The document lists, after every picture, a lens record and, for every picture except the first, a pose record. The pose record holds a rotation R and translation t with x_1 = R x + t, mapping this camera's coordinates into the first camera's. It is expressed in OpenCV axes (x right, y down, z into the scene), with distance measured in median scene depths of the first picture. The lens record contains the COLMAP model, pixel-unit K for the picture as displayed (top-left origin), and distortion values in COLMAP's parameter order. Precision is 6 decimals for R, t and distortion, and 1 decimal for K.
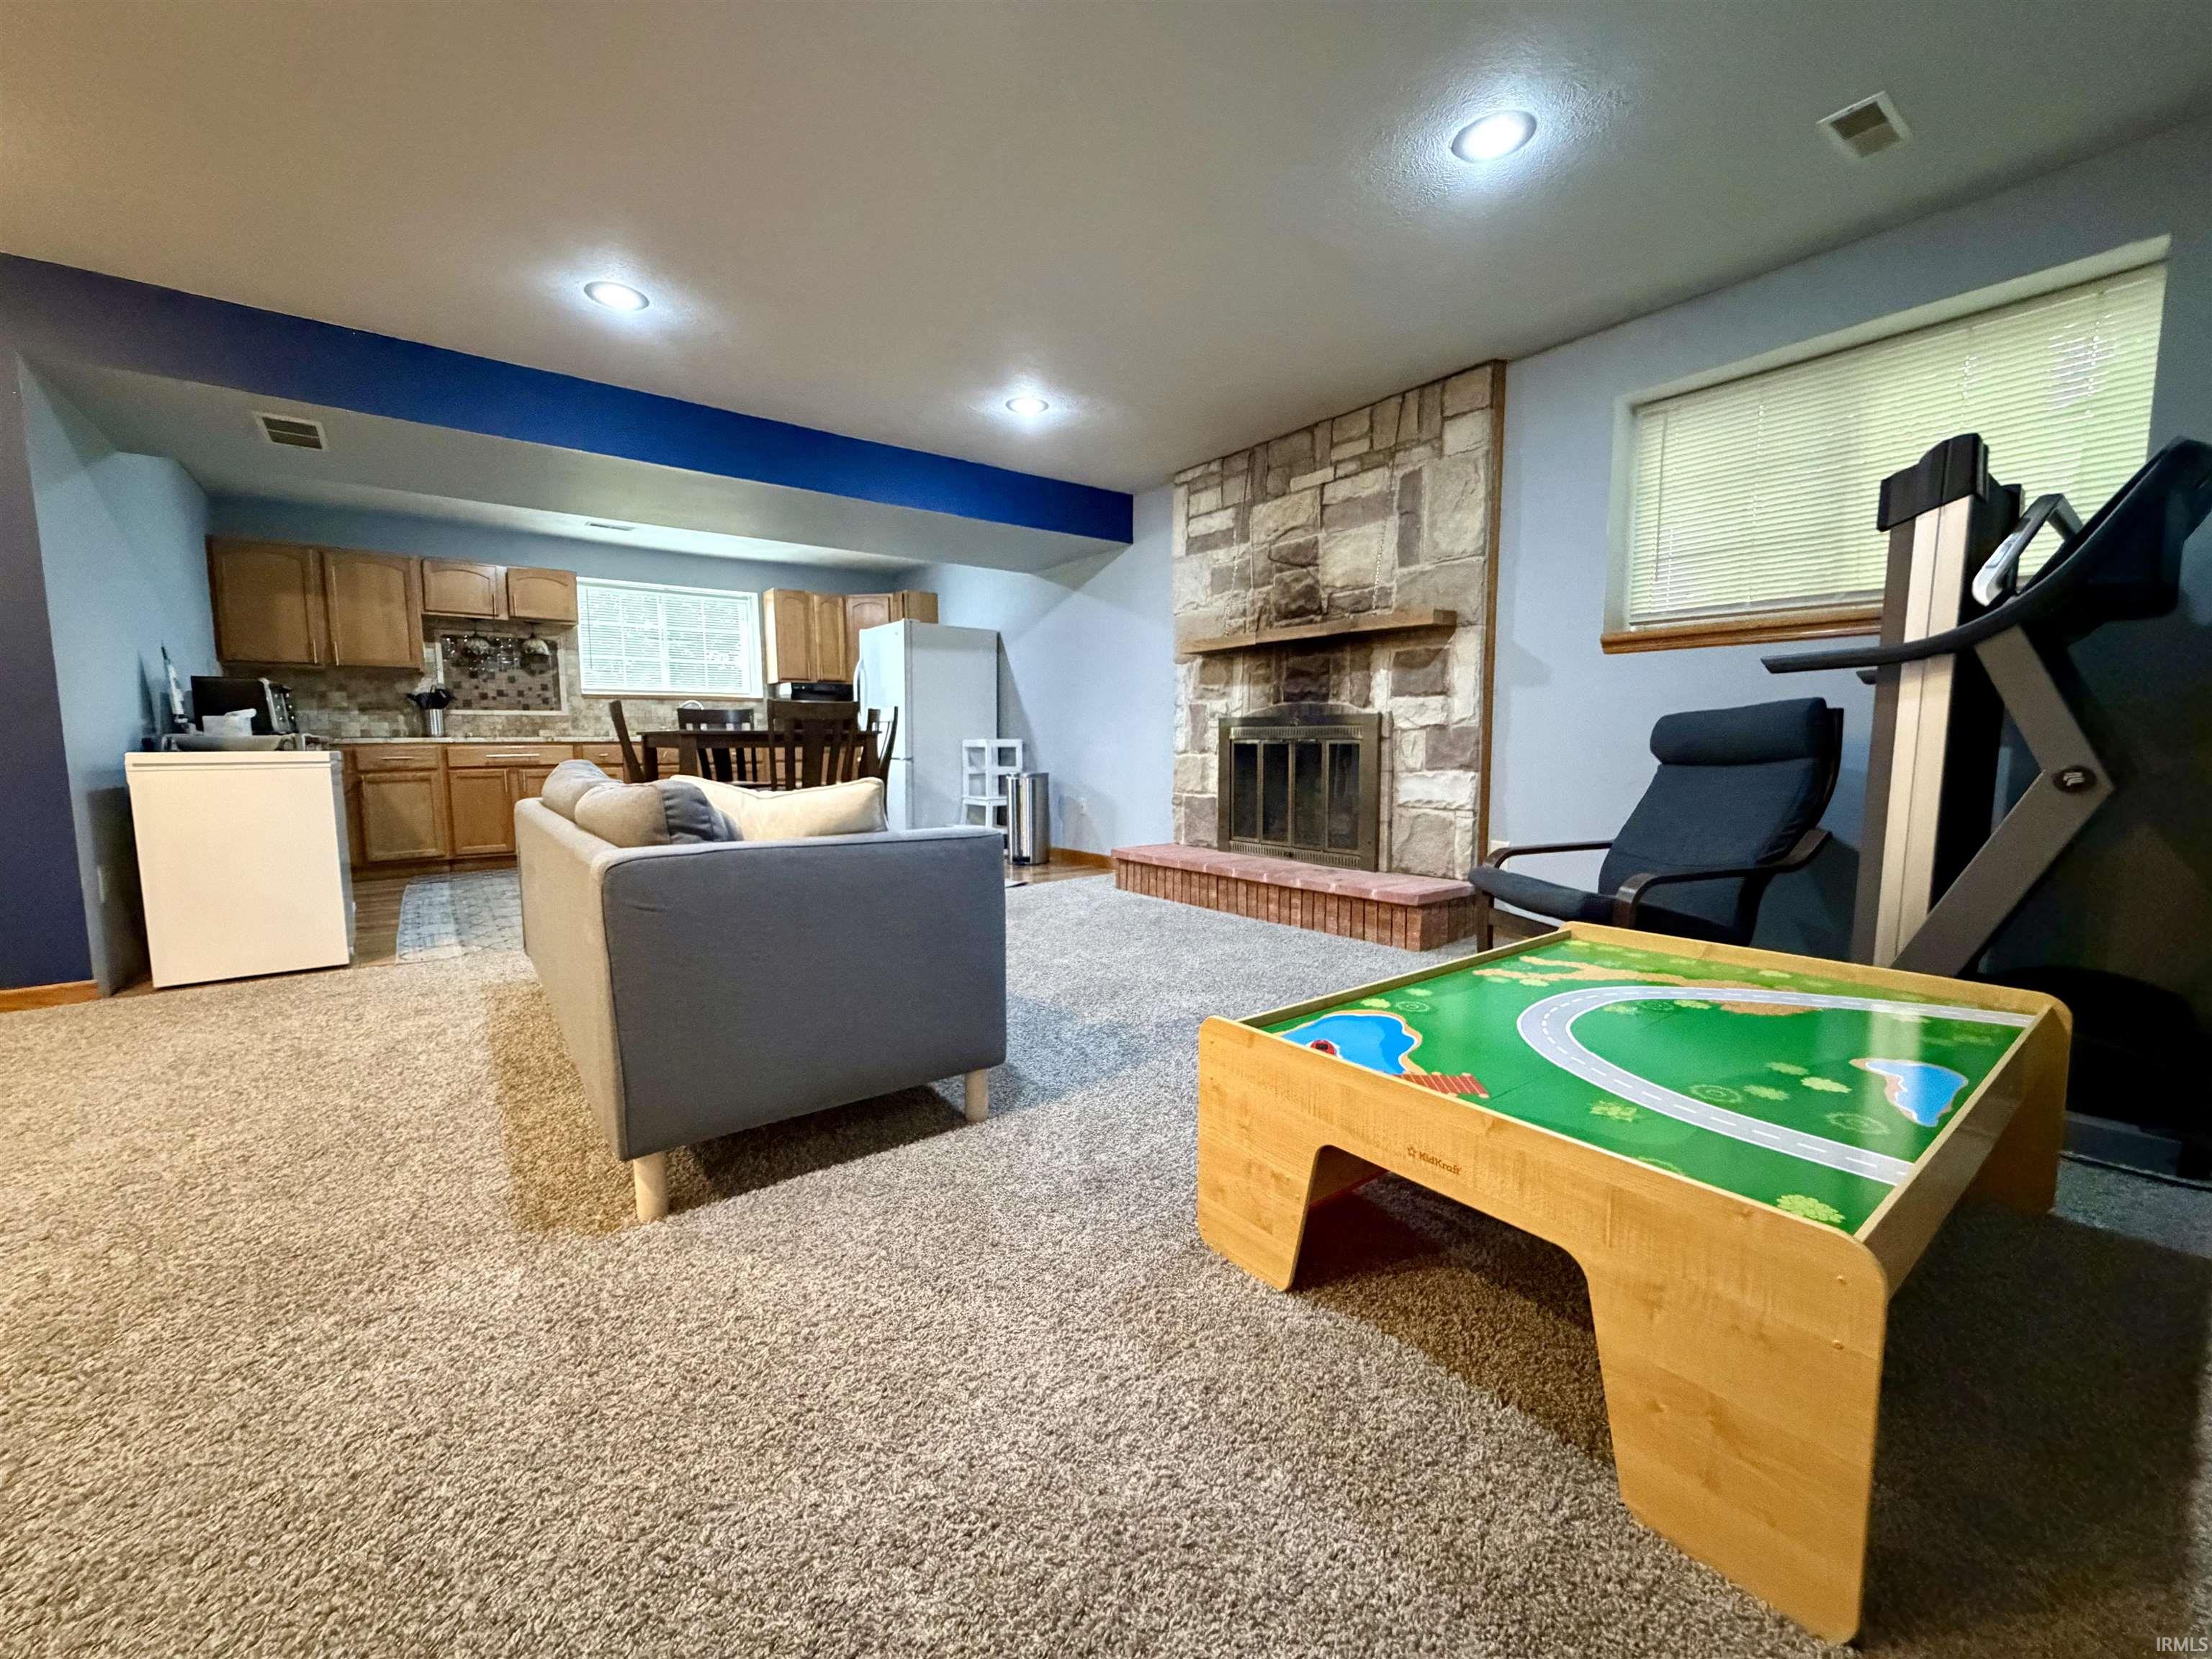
lens RADIAL K [[881.3, 0, 1104.6], [0, 881.3, 826.3], [0, 0, 1]] dist [0.001284, -0.000273]
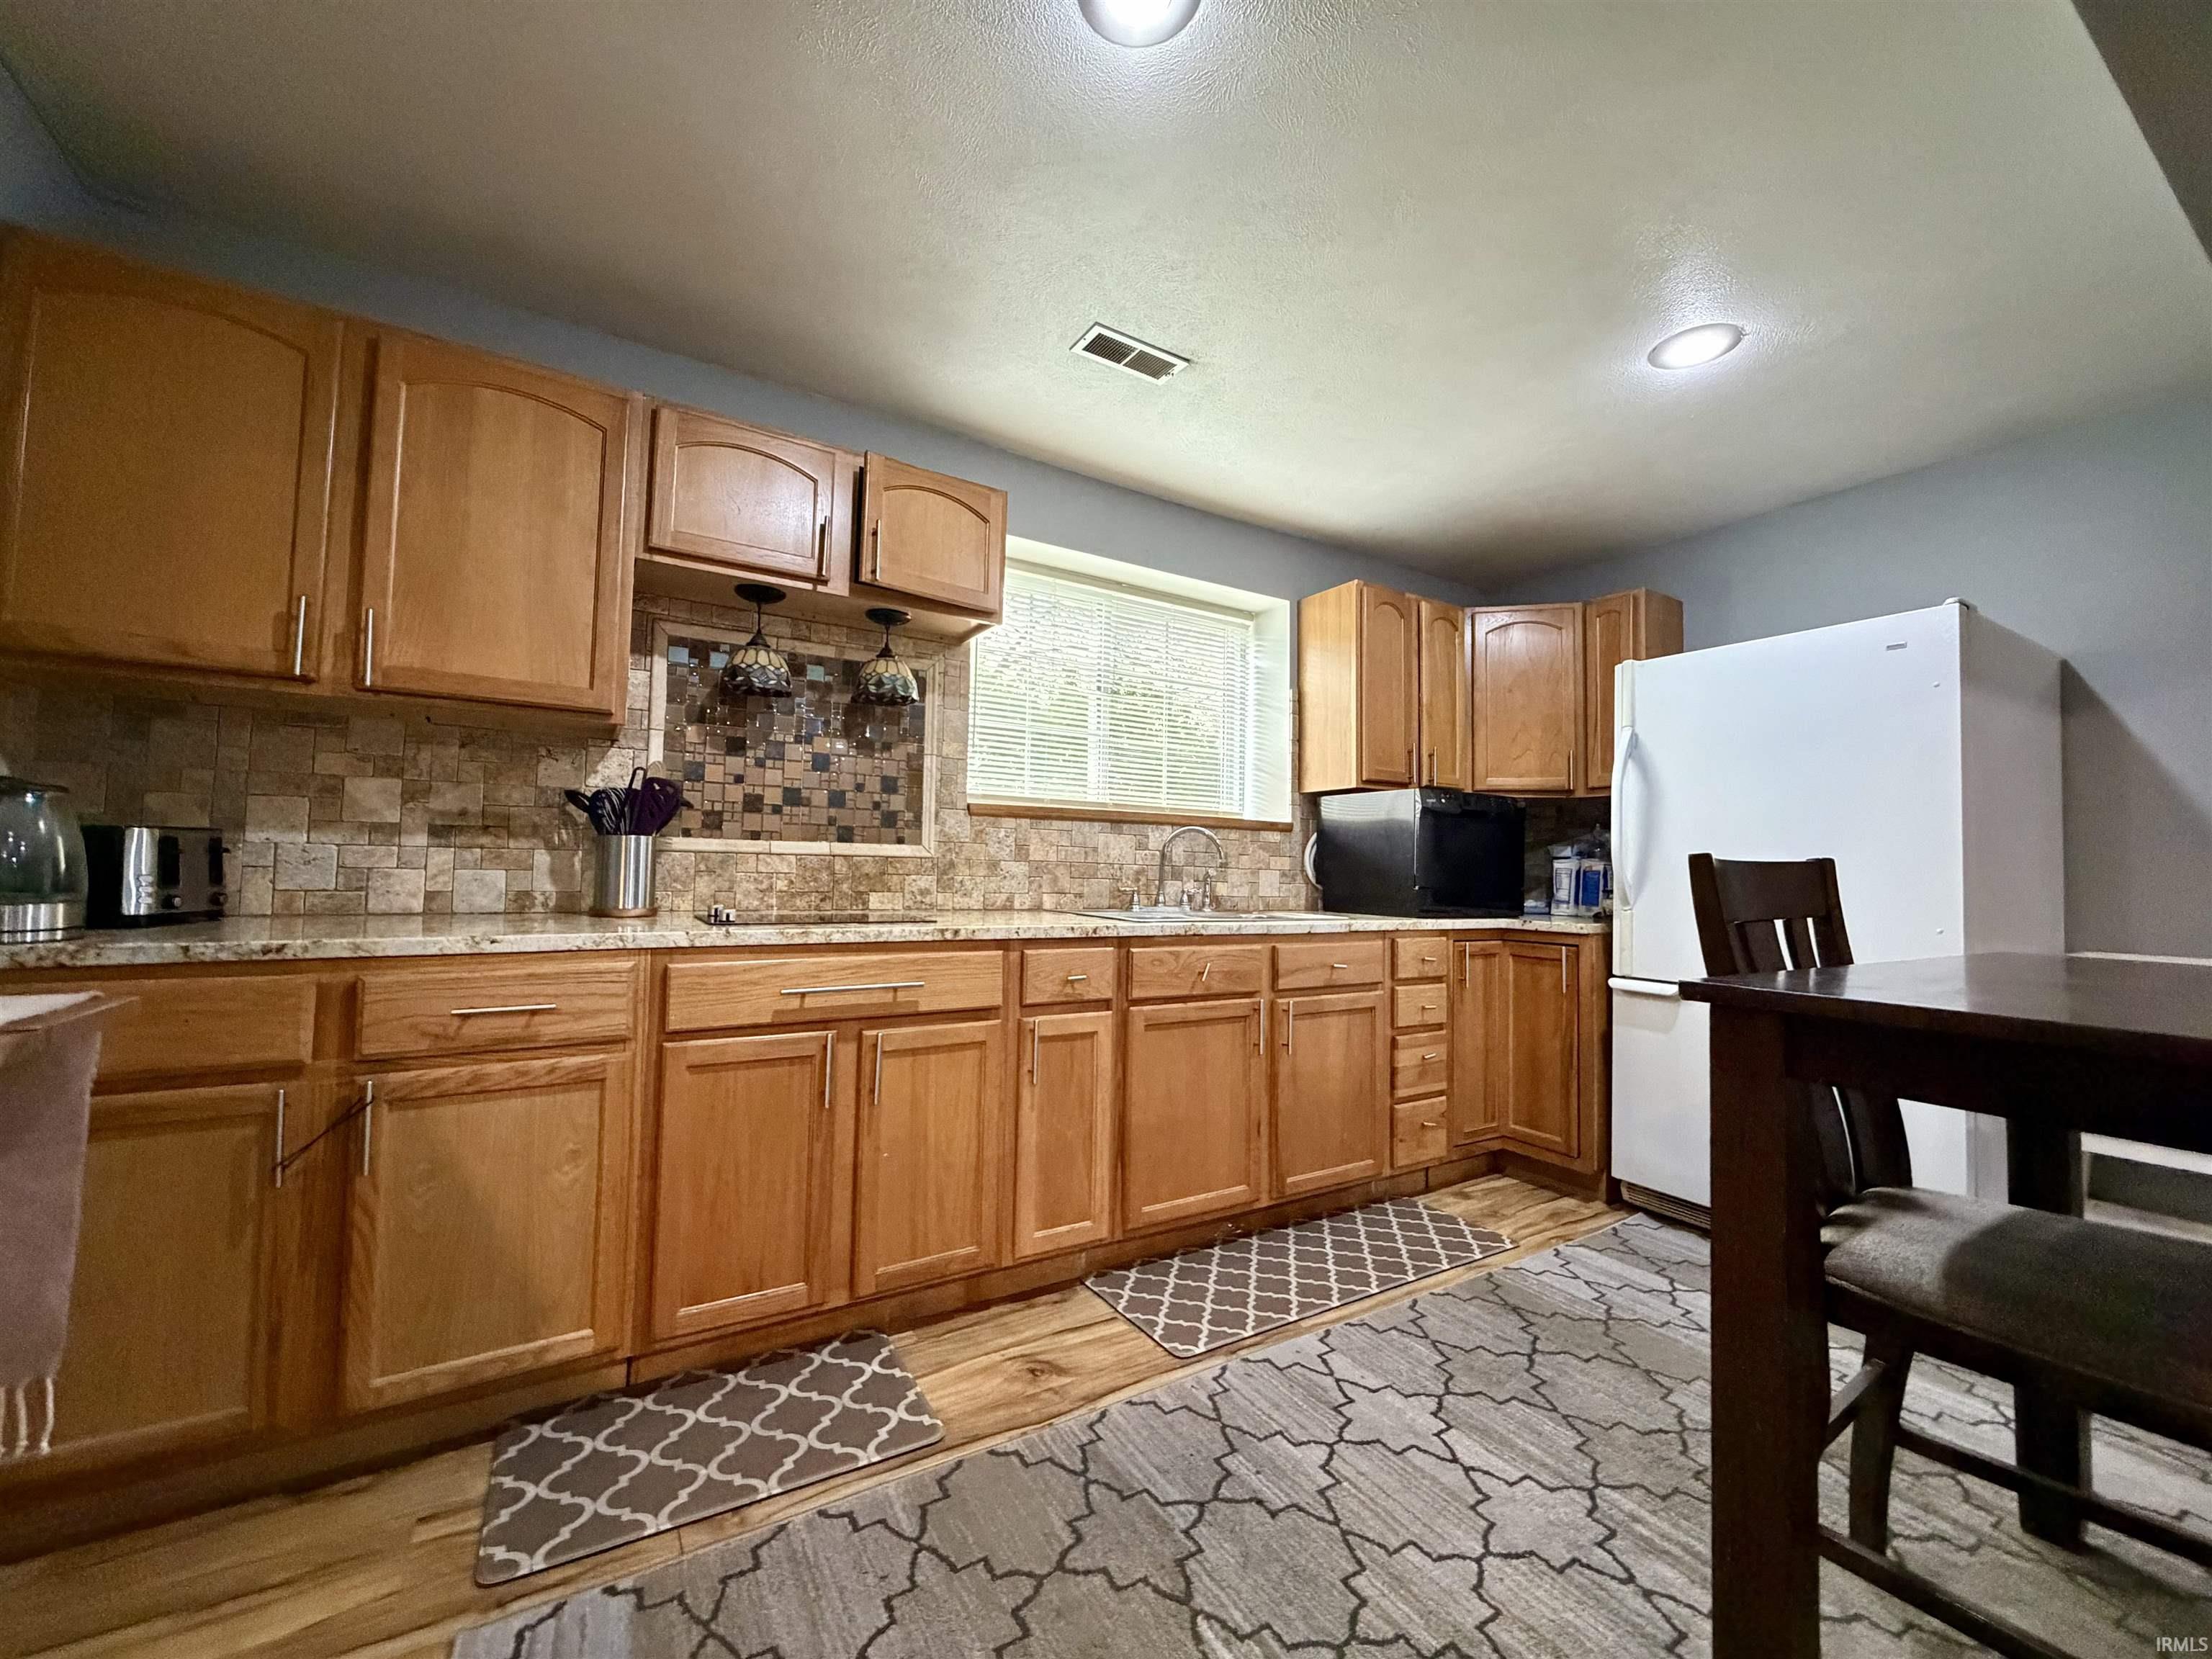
lens RADIAL K [[881.3, 0, 1102.0], [0, 881.3, 824.8], [0, 0, 1]] dist [0.001284, -0.000273]
pose [[0.993151, 0.019138, -0.115256, -0.832191], [-0.036489, 0.987955, -0.150381, -0.141636], [0.110990, 0.153556, 0.981887, 1.053174]]
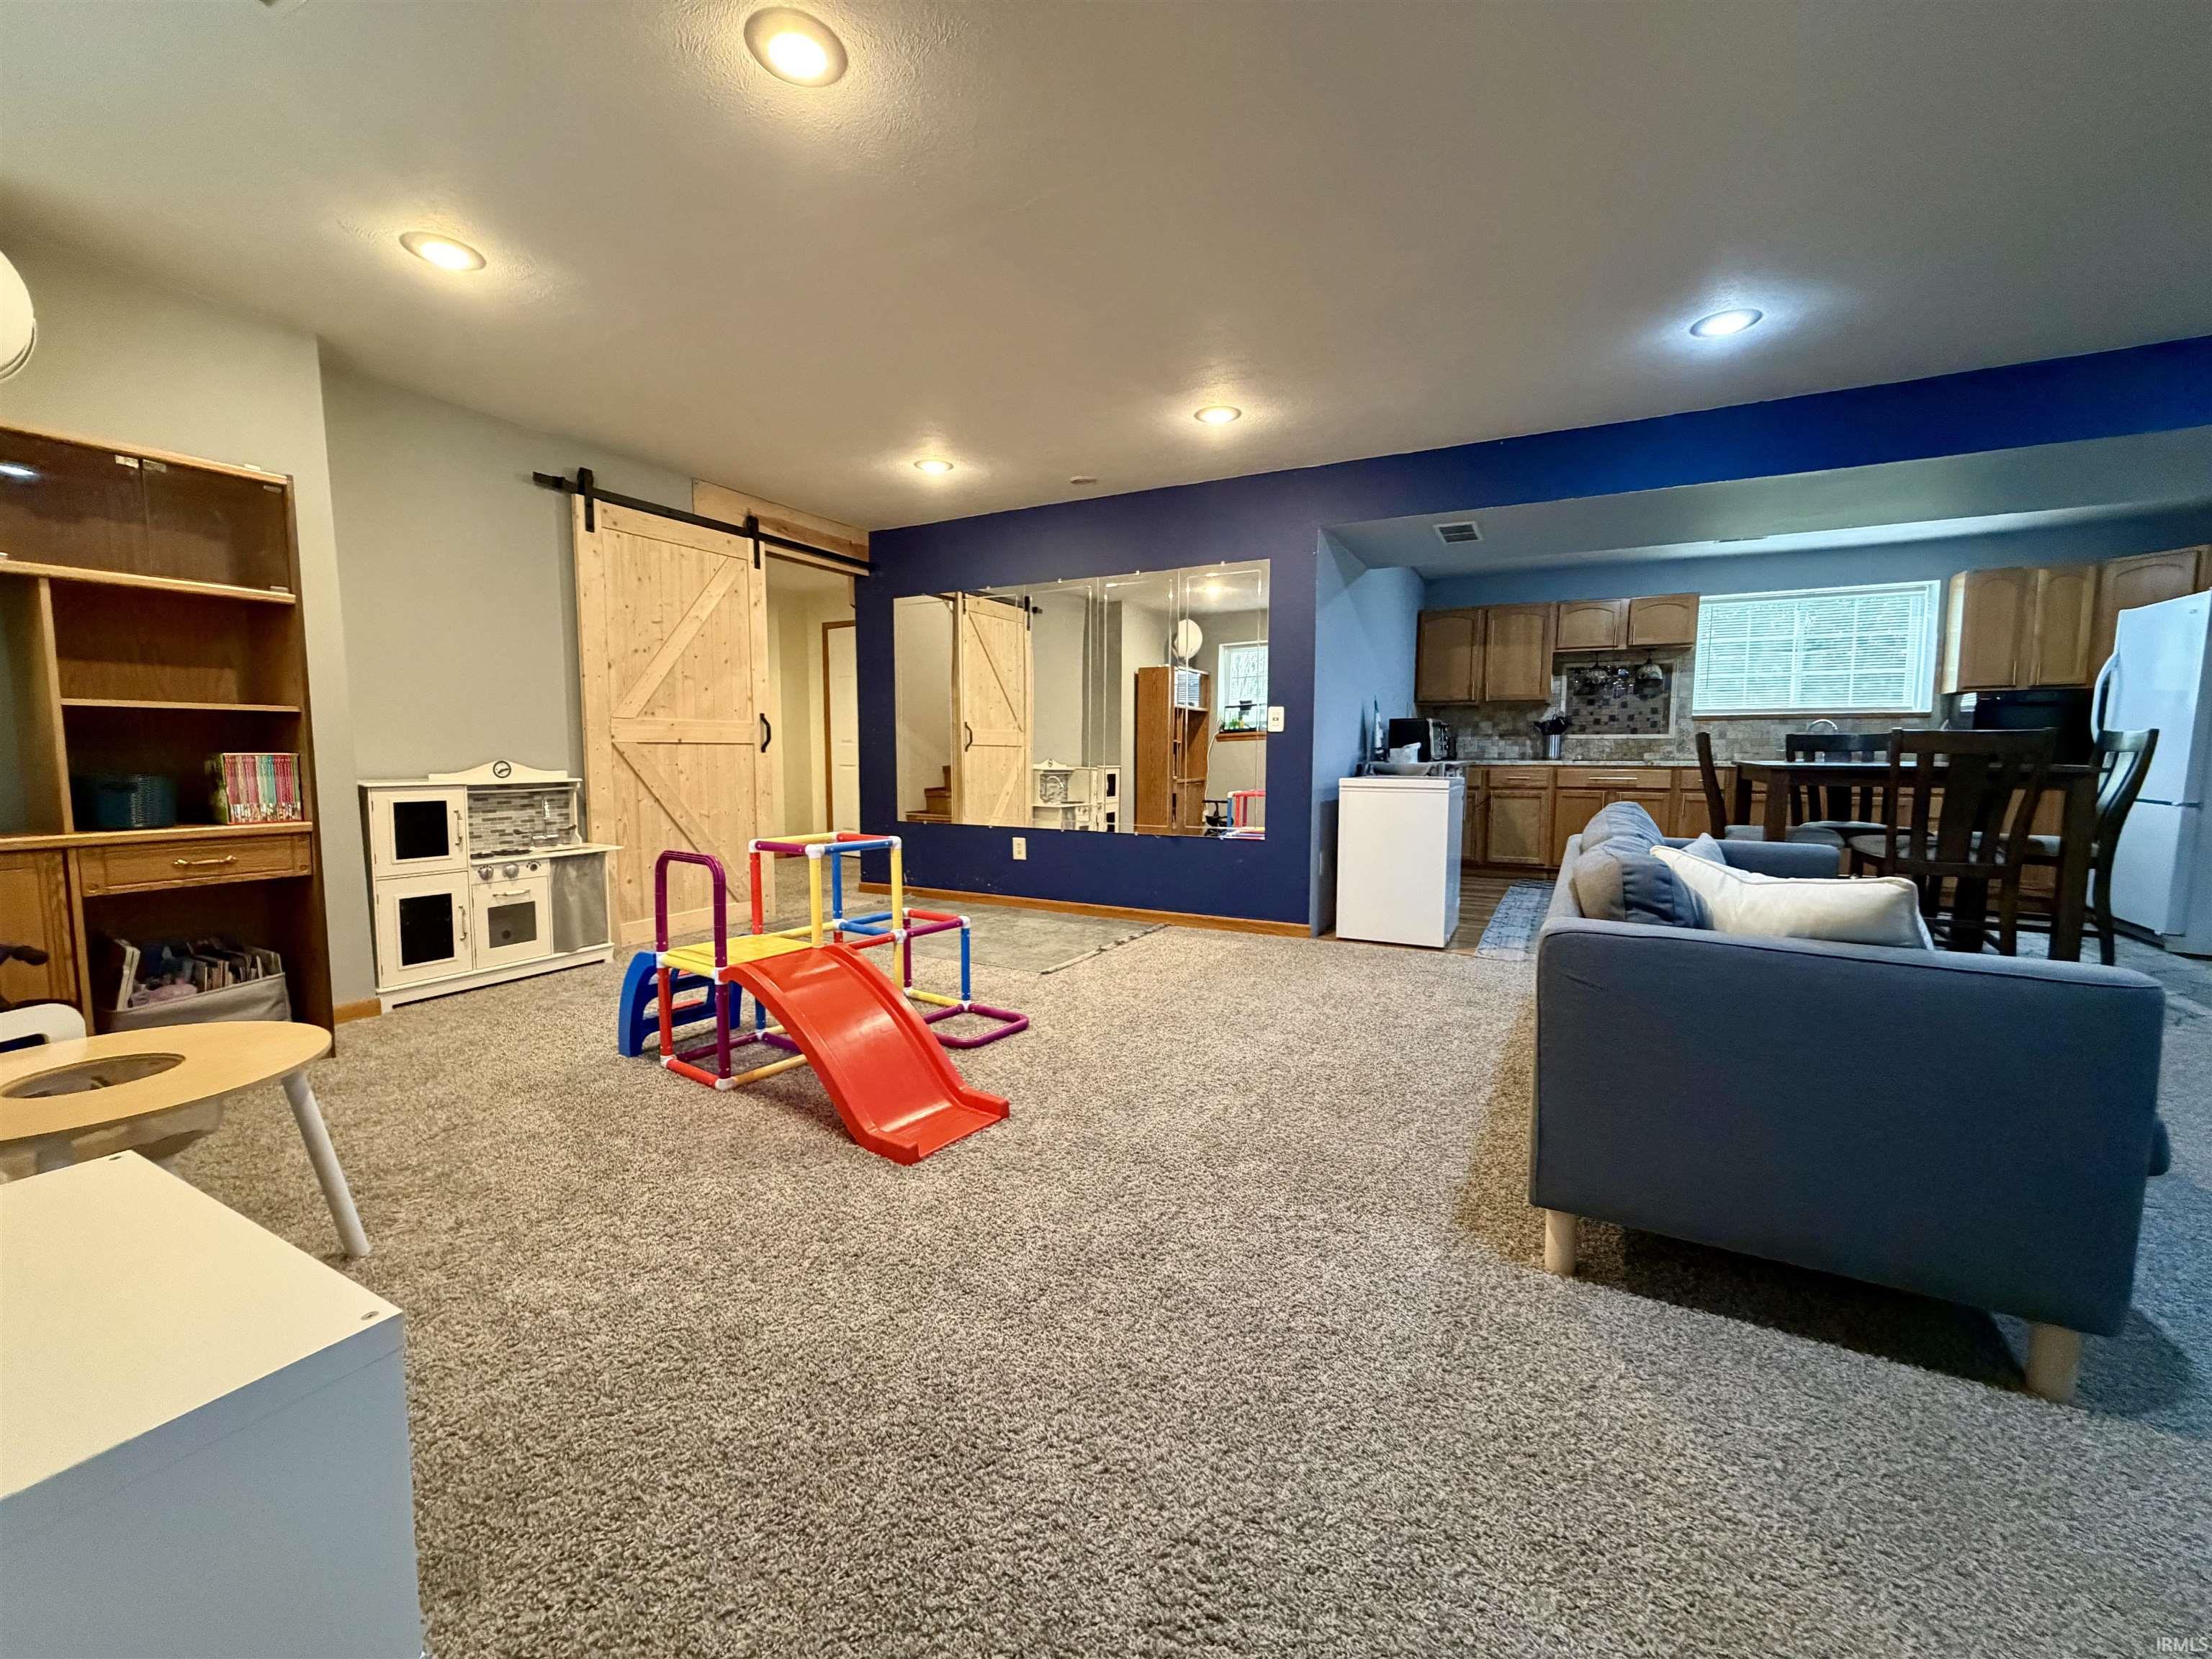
lens RADIAL K [[881.3, 0, 1102.3], [0, 881.3, 827.1], [0, 0, 1]] dist [0.001284, -0.000273]
pose [[0.407356, 0.088651, -0.908956, 0.068914], [-0.094069, 0.994057, 0.054793, -0.034455], [0.908412, 0.063185, 0.413275, 0.017309]]
